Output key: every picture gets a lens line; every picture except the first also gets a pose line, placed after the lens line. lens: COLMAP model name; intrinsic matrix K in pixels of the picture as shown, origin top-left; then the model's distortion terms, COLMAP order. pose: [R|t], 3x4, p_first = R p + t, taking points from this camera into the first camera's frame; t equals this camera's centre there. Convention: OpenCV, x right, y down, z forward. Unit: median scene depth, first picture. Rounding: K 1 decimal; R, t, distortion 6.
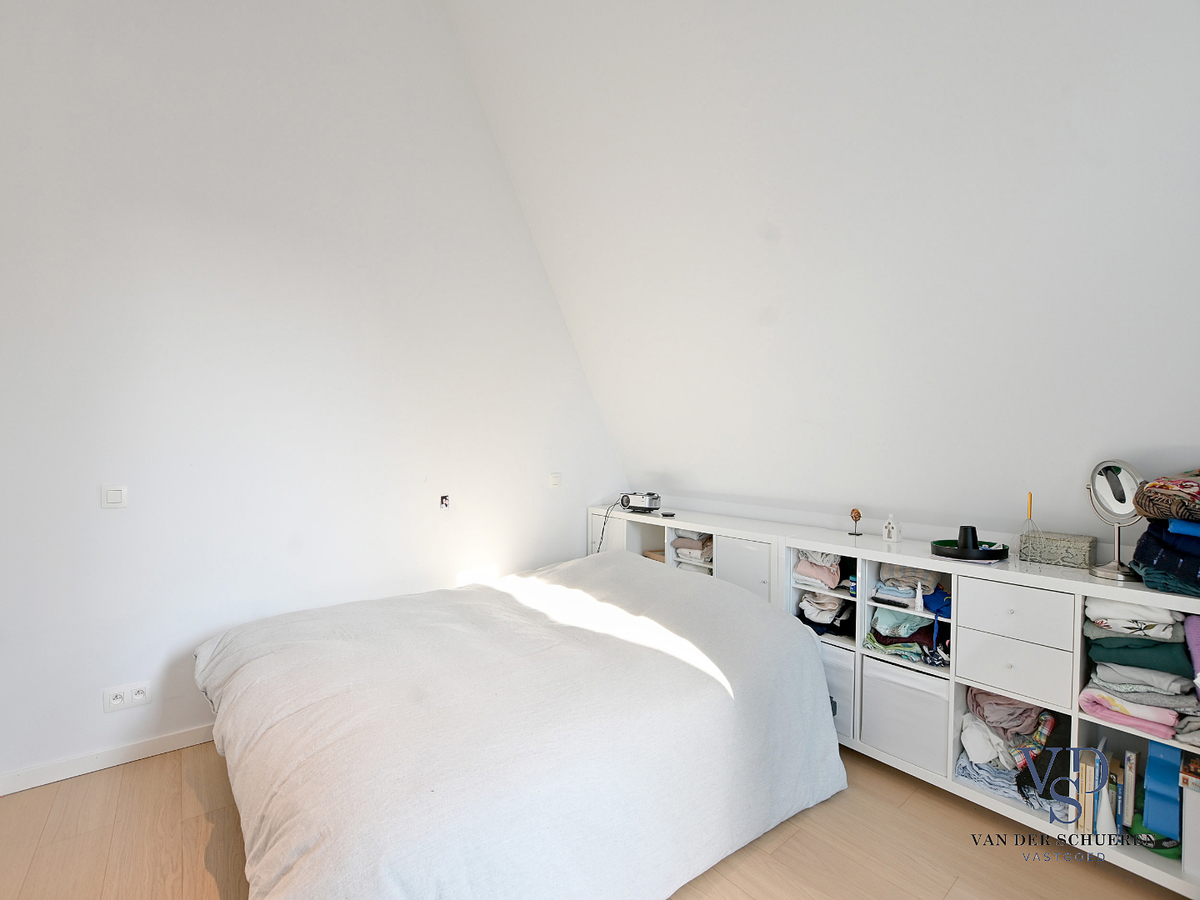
lens RADIAL K [[533.4, 0, 572.8], [0, 533.4, 441.8], [0, 0, 1]] dist [-0.014124, 0.000793]
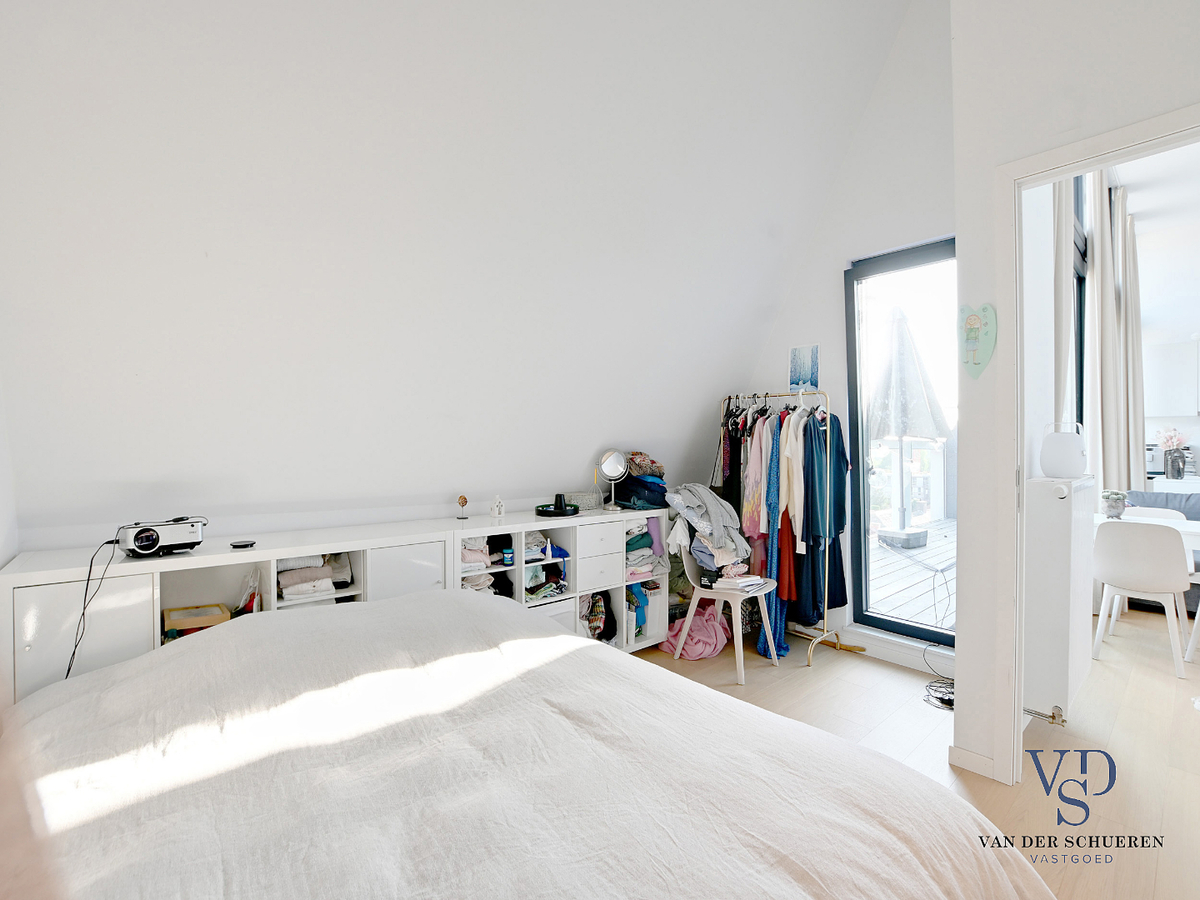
lens RADIAL K [[541.9, 0, 593.5], [0, 541.9, 461.6], [0, 0, 1]] dist [-0.020613, 0.000535]
pose [[-0.042049, -0.037736, 0.998403, -0.709104], [-0.013440, 0.999217, 0.037200, 0.010492], [-0.999025, -0.011855, -0.042523, 0.898865]]
